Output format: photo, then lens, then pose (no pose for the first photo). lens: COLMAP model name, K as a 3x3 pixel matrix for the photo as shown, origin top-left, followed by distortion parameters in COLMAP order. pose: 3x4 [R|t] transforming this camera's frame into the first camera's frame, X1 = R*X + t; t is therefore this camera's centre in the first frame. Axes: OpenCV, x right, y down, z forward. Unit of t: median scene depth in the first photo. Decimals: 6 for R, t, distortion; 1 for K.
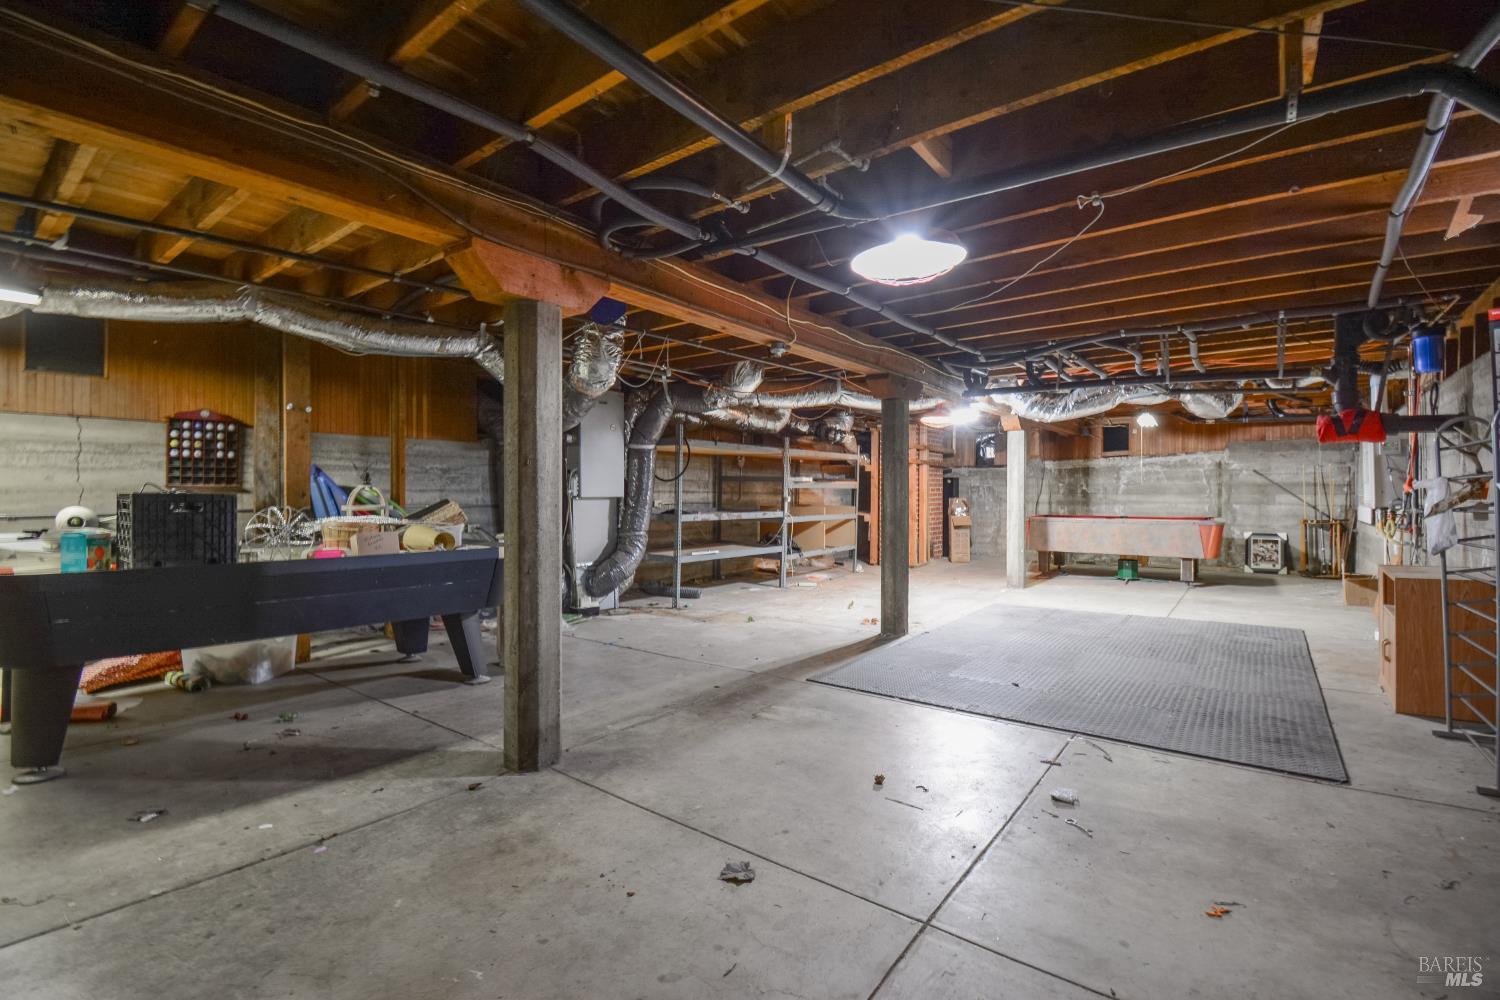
lens RADIAL K [[665.5, 0, 749.6], [0, 665.5, 489.2], [0, 0, 1]] dist [-0.011068, -0.002505]
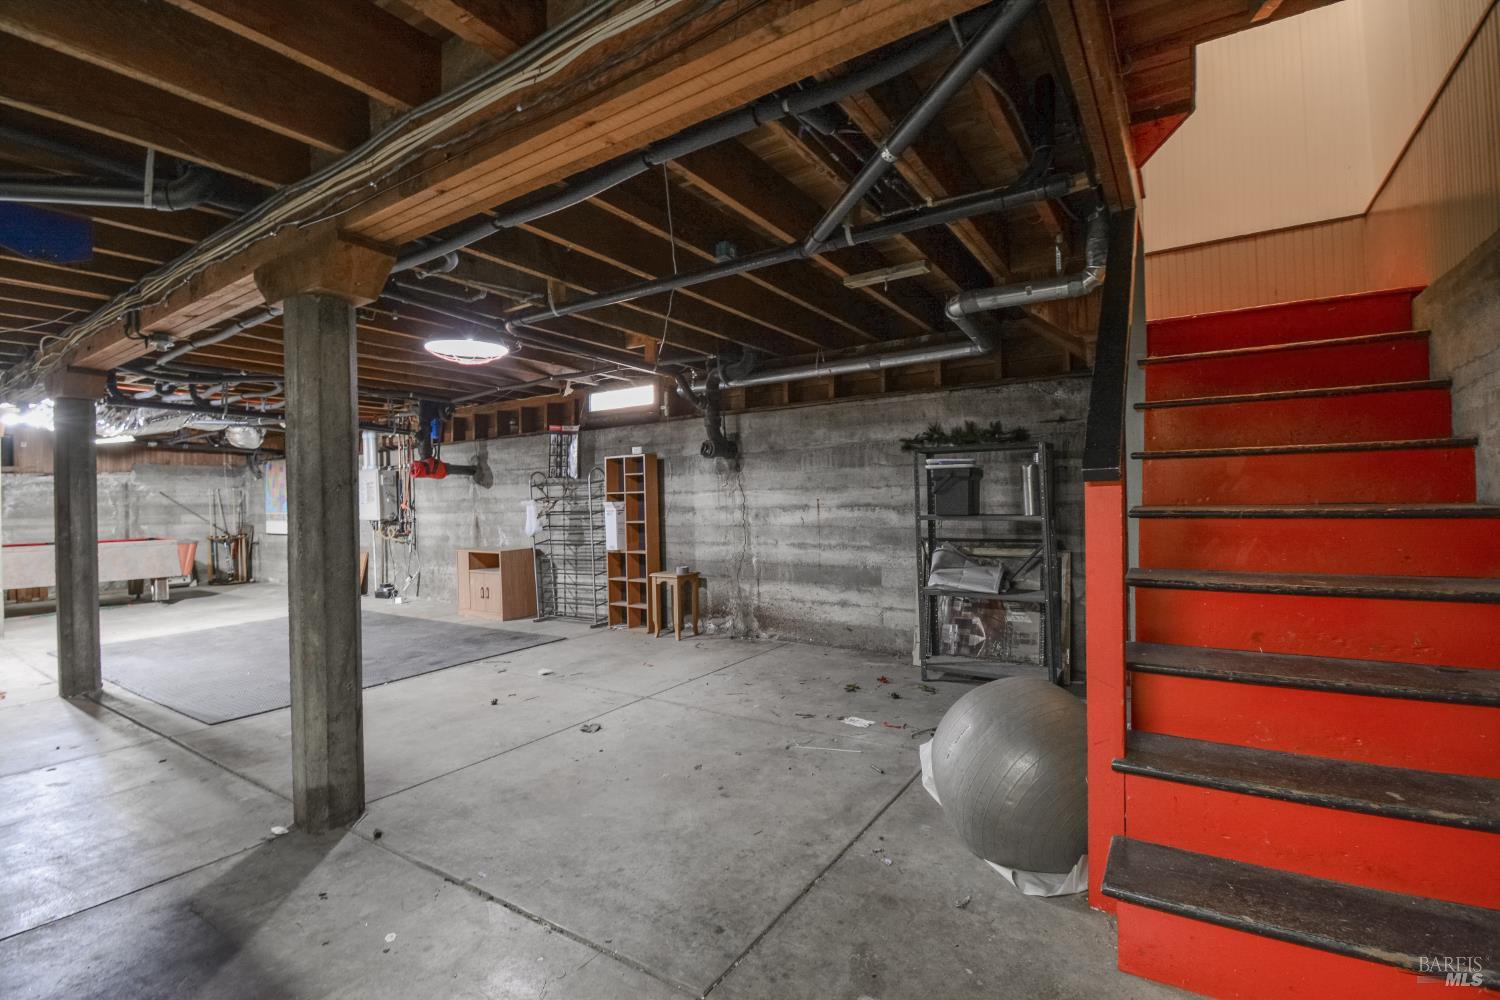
lens RADIAL K [[665.5, 0, 750.7], [0, 665.5, 502.4], [0, 0, 1]] dist [-0.011068, -0.002505]
pose [[-0.070654, -0.000837, 0.997501, -0.364665], [0.013570, 0.999906, 0.001800, -0.001866], [-0.997409, 0.013663, -0.070636, 0.143541]]
